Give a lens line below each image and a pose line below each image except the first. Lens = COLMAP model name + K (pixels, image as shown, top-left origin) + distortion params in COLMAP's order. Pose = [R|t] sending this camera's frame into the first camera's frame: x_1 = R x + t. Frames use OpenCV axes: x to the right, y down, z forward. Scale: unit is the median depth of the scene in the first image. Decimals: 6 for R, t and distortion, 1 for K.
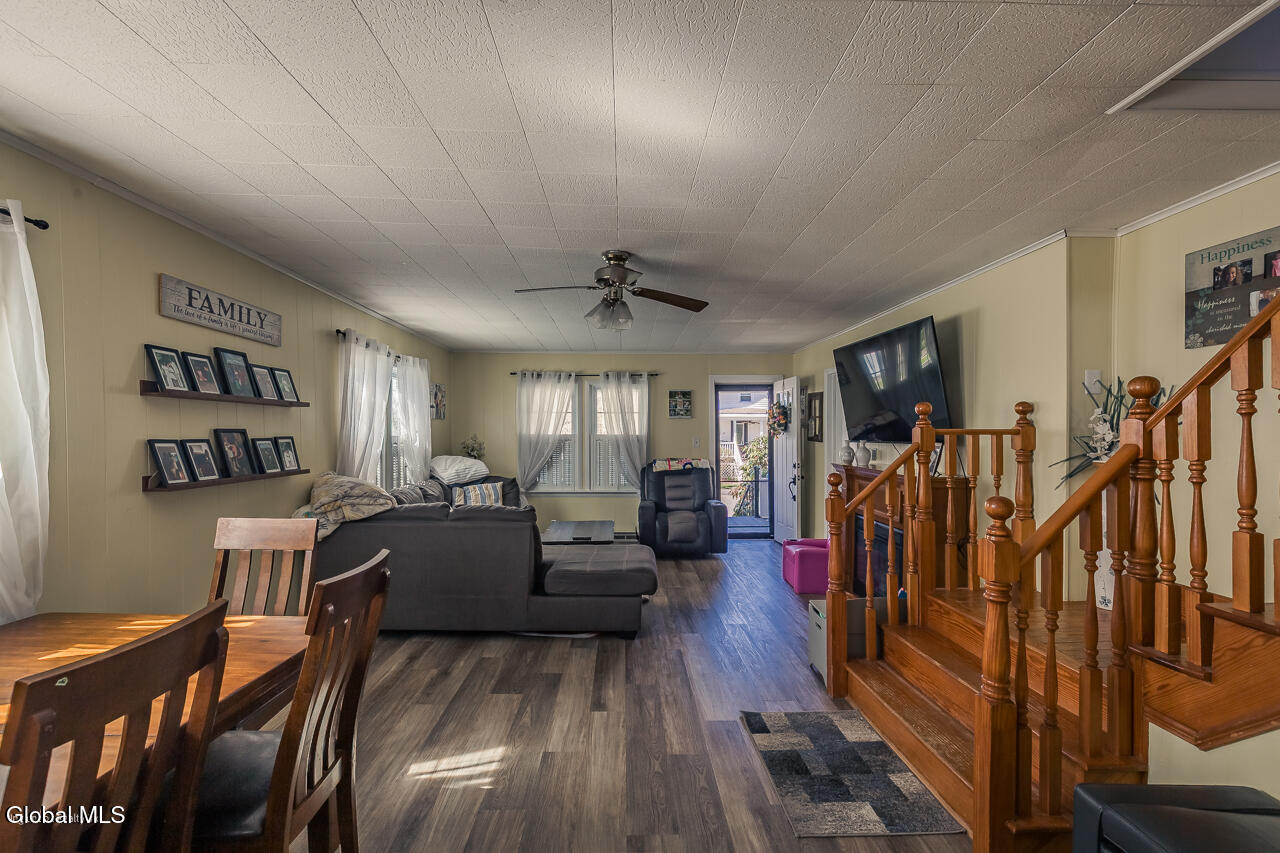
lens RADIAL K [[576.8, 0, 641.1], [0, 576.8, 449.9], [0, 0, 1]] dist [0.003682, -0.000139]
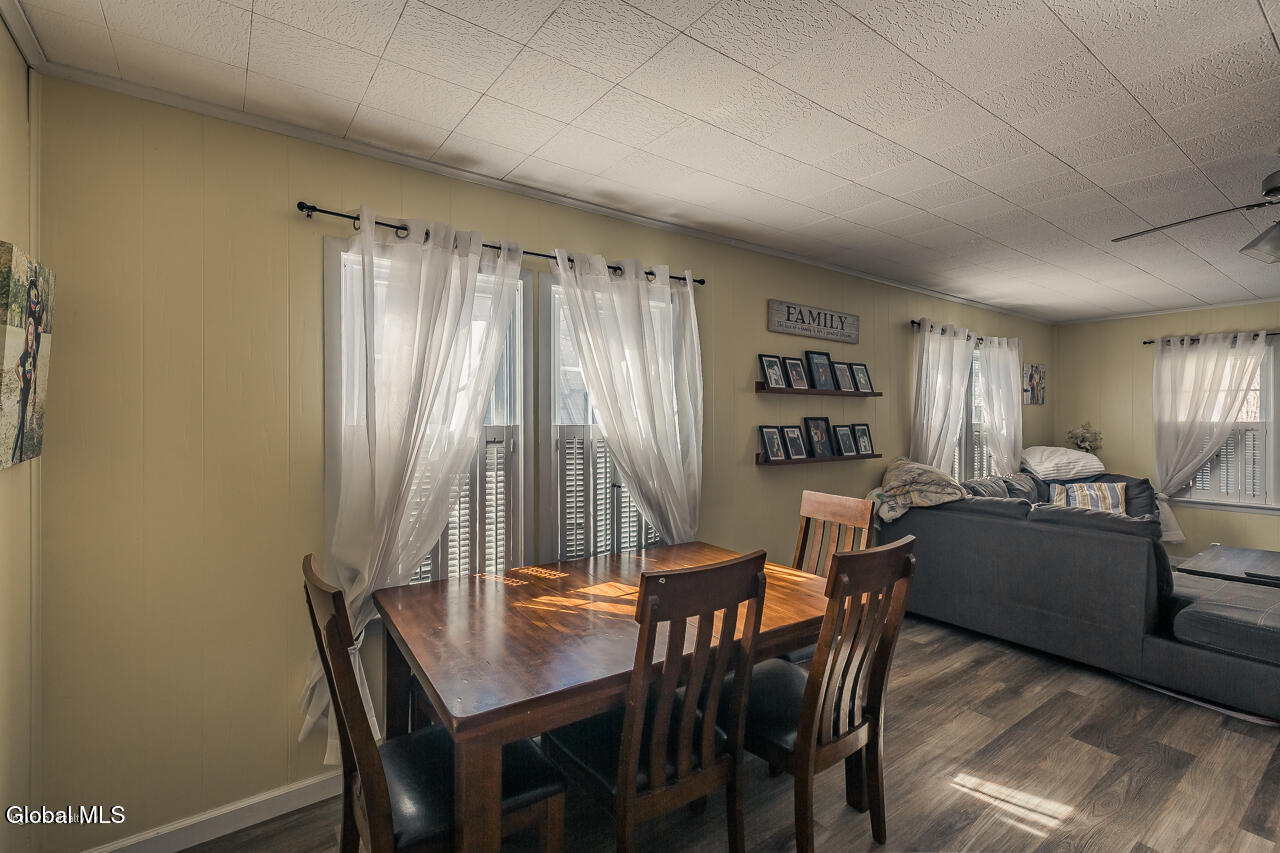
lens RADIAL K [[576.8, 0, 638.3], [0, 576.8, 422.7], [0, 0, 1]] dist [0.003682, -0.000139]
pose [[0.563713, -0.000939, -0.825970, 0.065440], [-0.021266, 0.999651, -0.015650, 0.001713], [0.825697, 0.026387, 0.563496, 0.018999]]
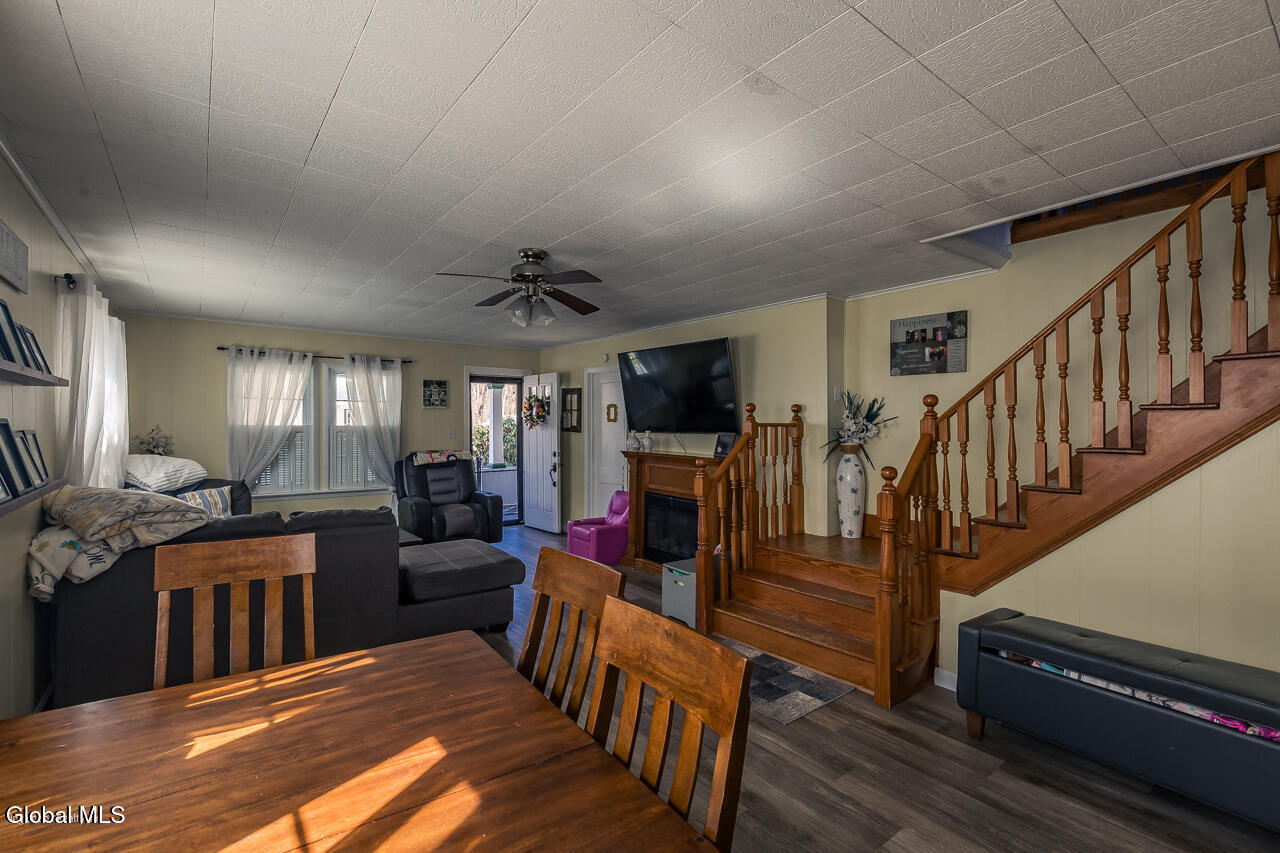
lens RADIAL K [[576.8, 0, 632.9], [0, 576.8, 432.1], [0, 0, 1]] dist [0.003682, -0.000139]
pose [[0.808930, -0.006484, 0.587869, -0.485978], [0.014210, 0.999863, -0.008525, -0.005890], [-0.587733, 0.015250, 0.808911, 0.062185]]
